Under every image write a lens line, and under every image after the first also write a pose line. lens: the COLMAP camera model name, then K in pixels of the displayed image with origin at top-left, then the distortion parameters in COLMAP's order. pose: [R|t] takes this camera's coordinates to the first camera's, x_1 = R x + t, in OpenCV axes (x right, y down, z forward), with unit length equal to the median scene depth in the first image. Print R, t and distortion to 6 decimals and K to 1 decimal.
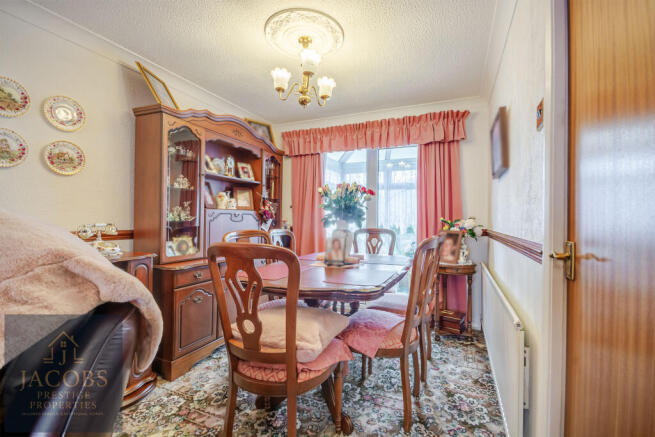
lens RADIAL K [[291.4, 0, 328.2], [0, 291.4, 220.0], [0, 0, 1]] dist [0.000245, -0.000037]
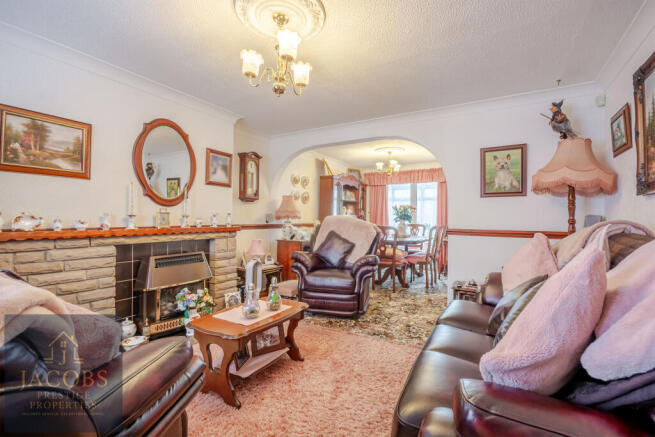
lens RADIAL K [[291.4, 0, 326.5], [0, 291.4, 216.3], [0, 0, 1]] dist [0.000245, -0.000037]
pose [[0.992476, 0.006522, -0.122267, -0.202477], [-0.006835, 0.999974, -0.002142, -0.015436], [0.122250, 0.002962, 0.992495, -1.074848]]
